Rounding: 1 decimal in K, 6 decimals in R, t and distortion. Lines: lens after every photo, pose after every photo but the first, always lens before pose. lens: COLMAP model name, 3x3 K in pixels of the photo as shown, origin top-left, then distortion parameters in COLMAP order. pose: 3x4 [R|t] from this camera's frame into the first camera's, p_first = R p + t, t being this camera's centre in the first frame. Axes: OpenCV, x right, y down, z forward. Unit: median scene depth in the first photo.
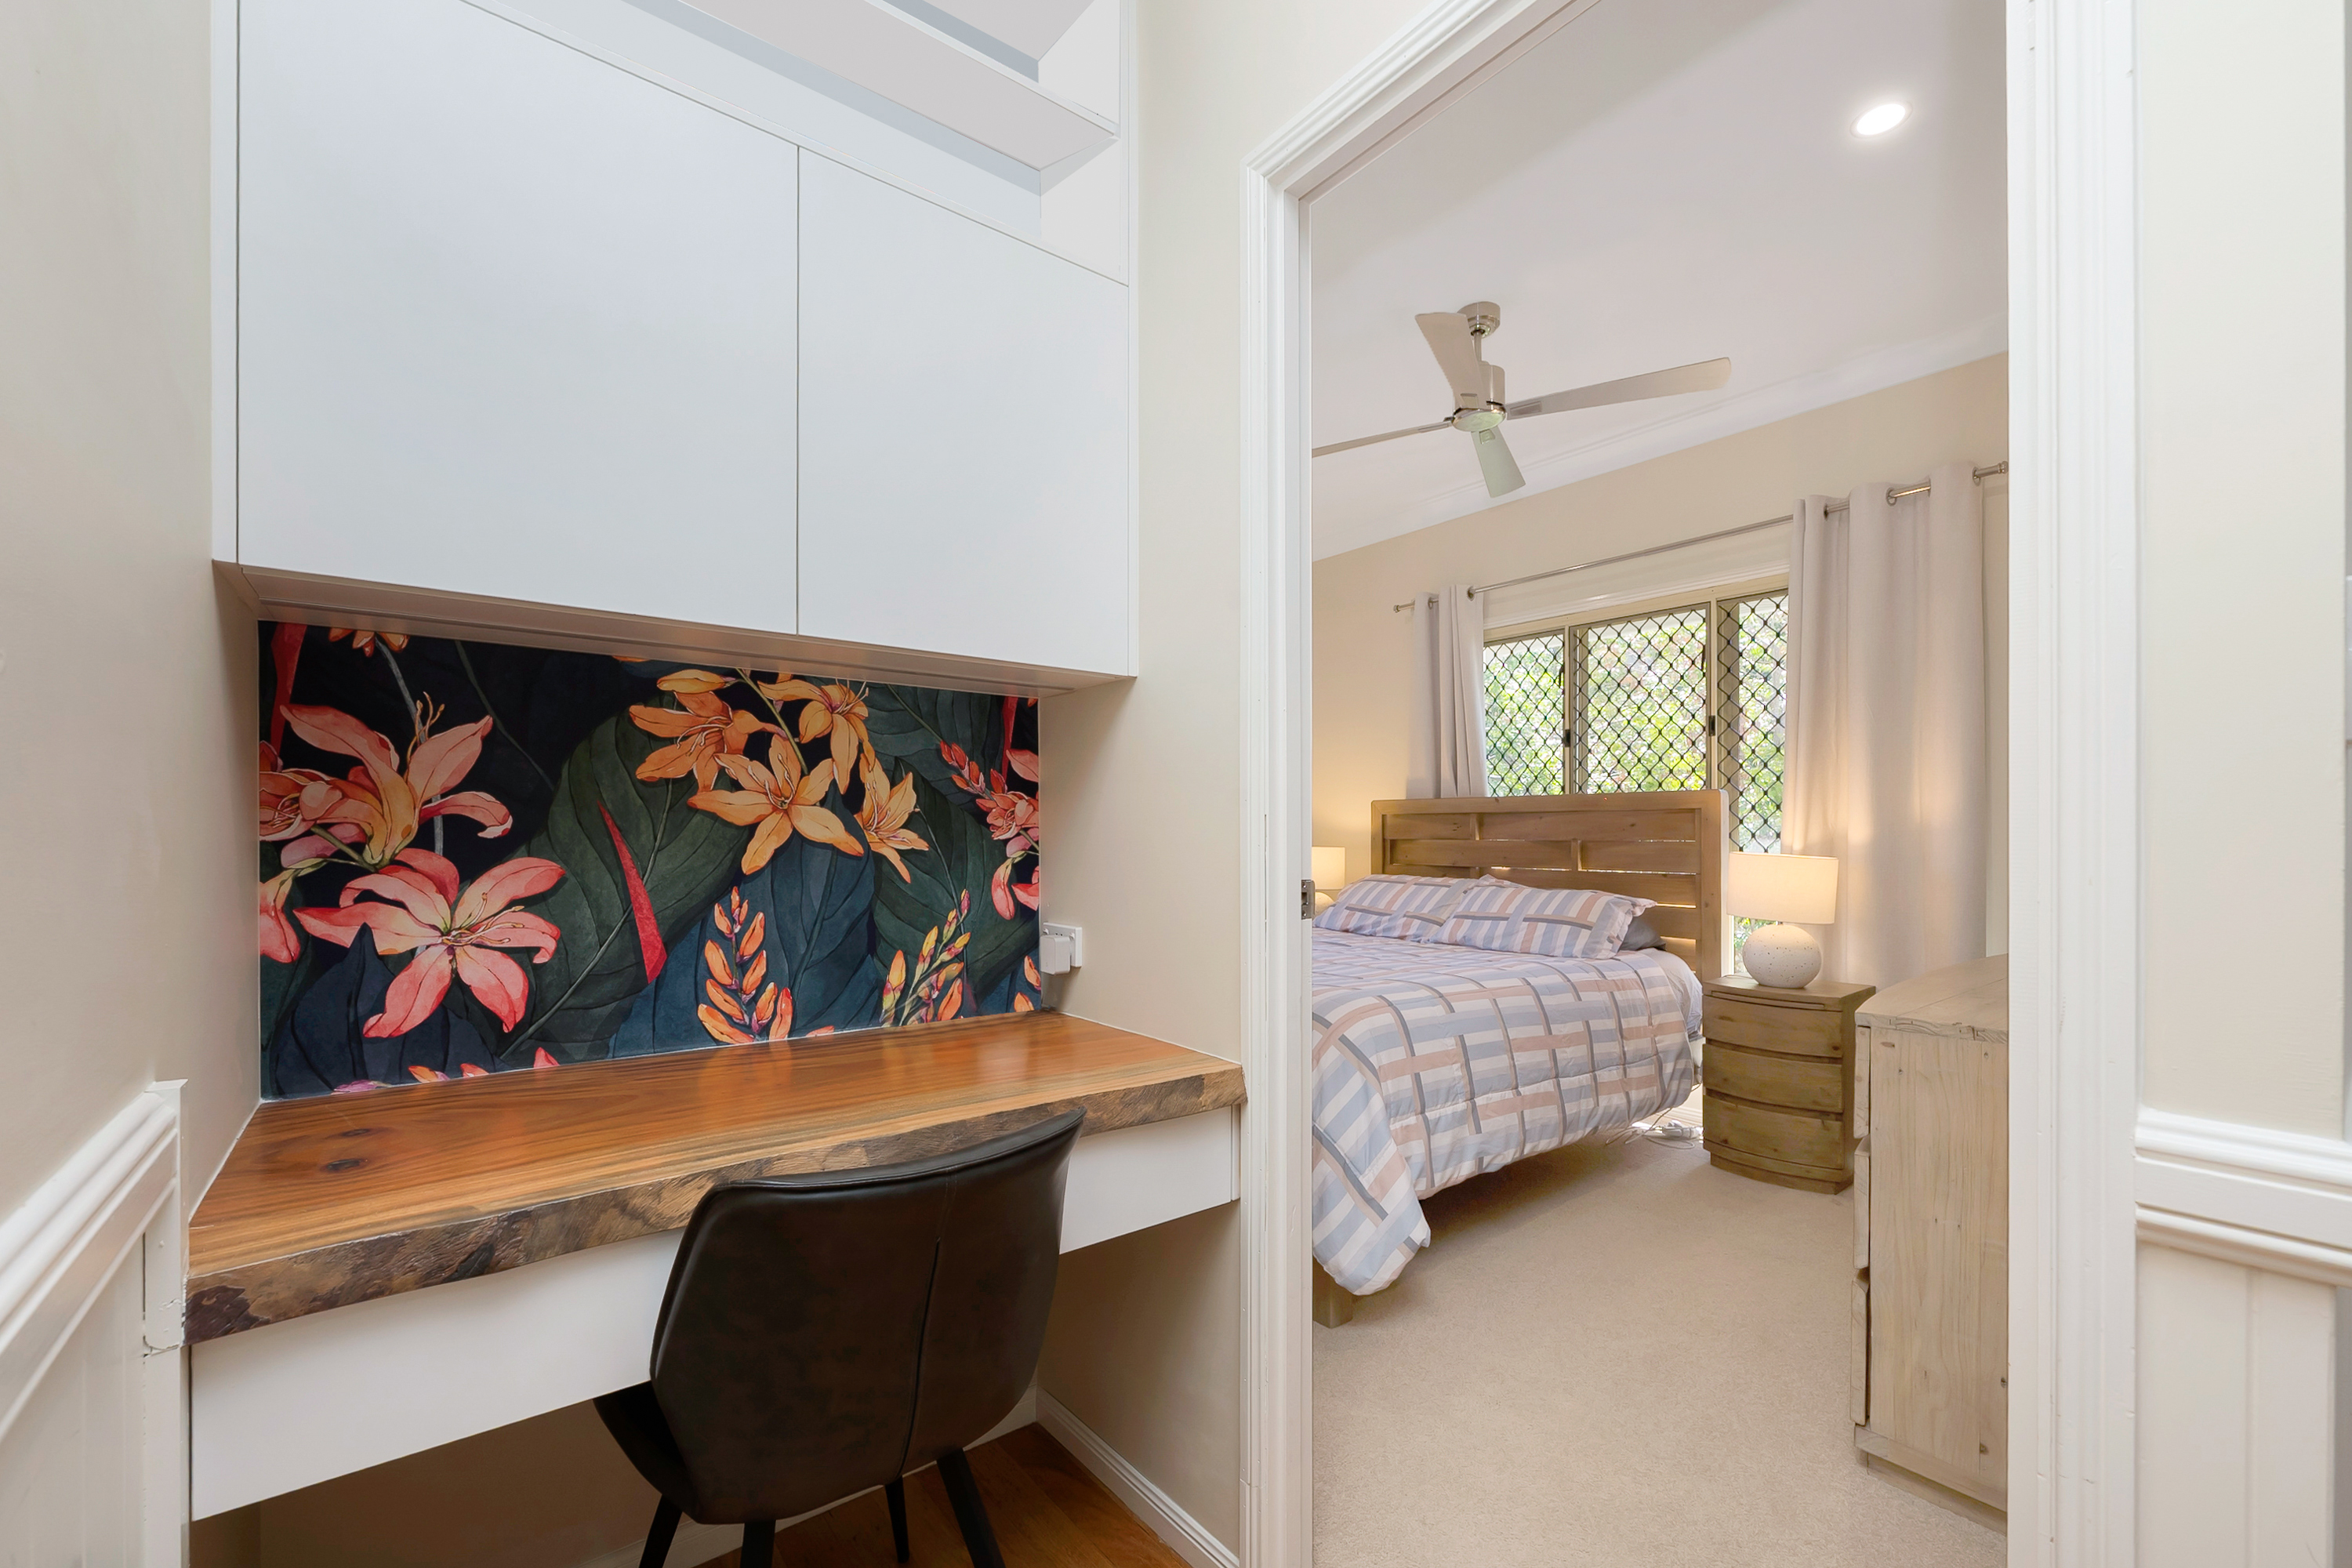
lens RADIAL K [[957.7, 0, 1156.1], [0, 957.7, 839.5], [0, 0, 1]] dist [-0.001298, -0.000120]
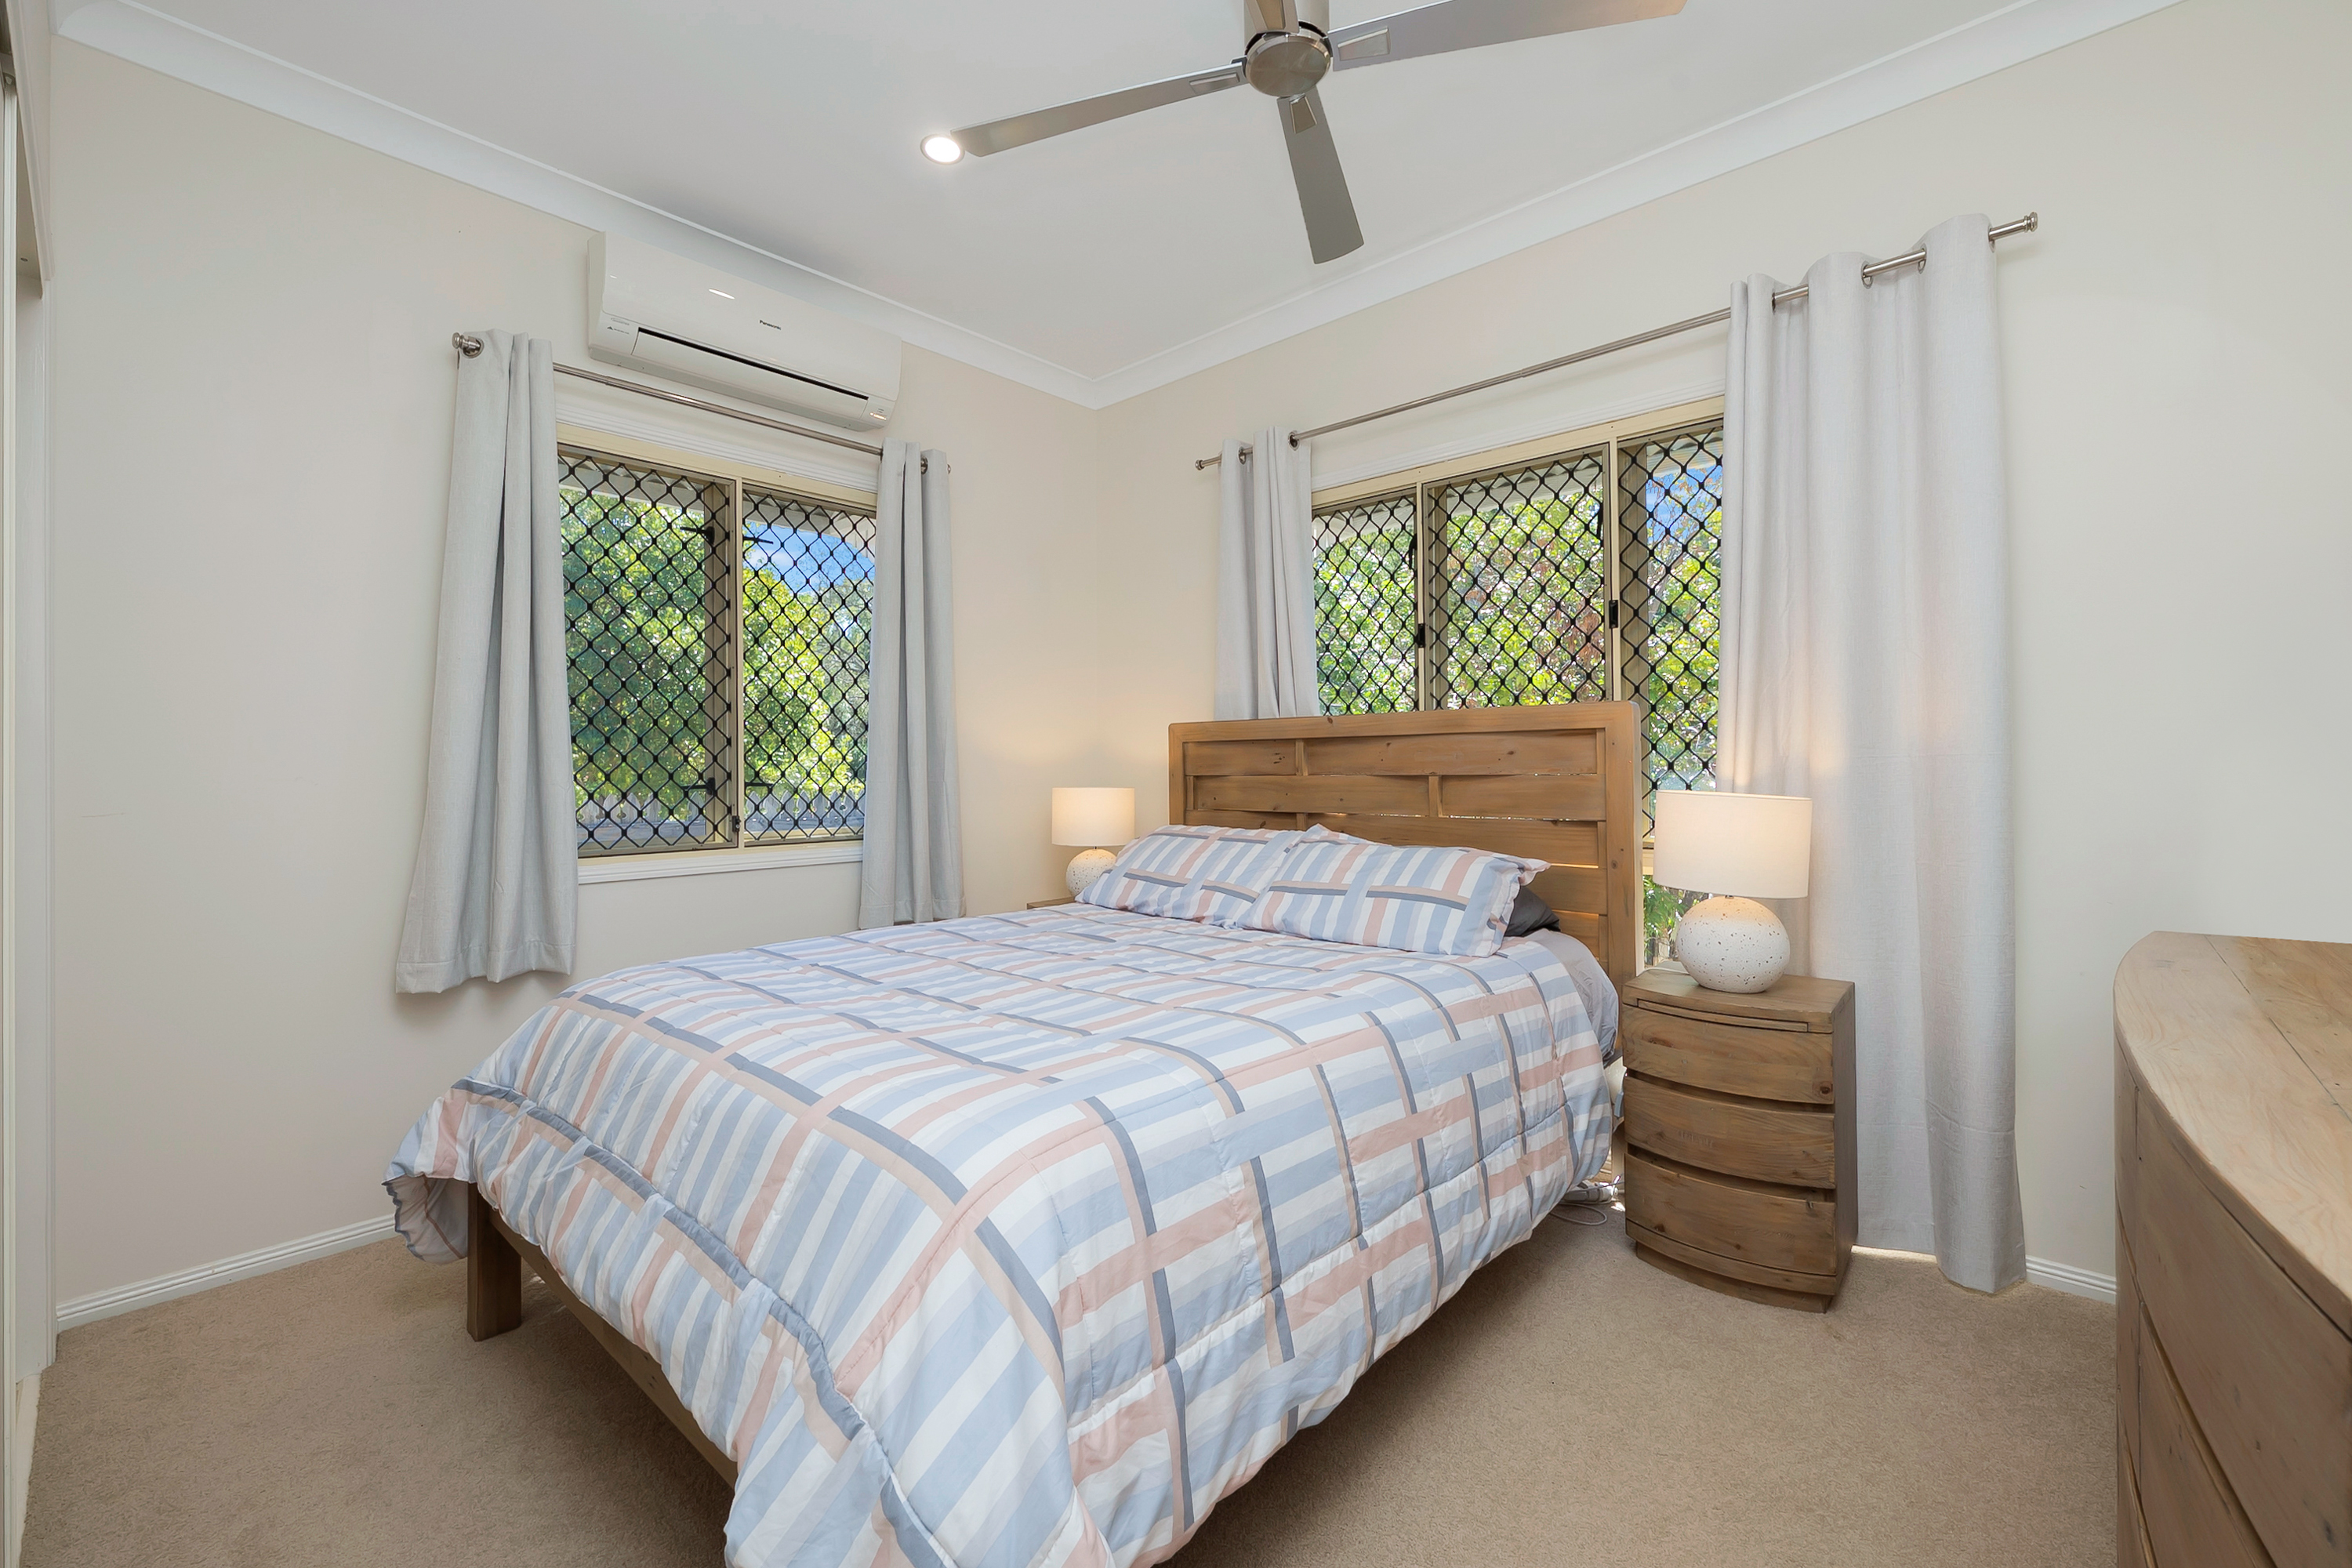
lens RADIAL K [[970.0, 0, 1176.0], [0, 970.0, 784.0], [0, 0, 1]] dist [0.000608, 0.000044]
pose [[0.984717, -0.011853, 0.173756, 0.144443], [0.010569, 0.999910, 0.008309, -0.000449], [-0.173839, -0.006345, 0.984754, 0.380355]]
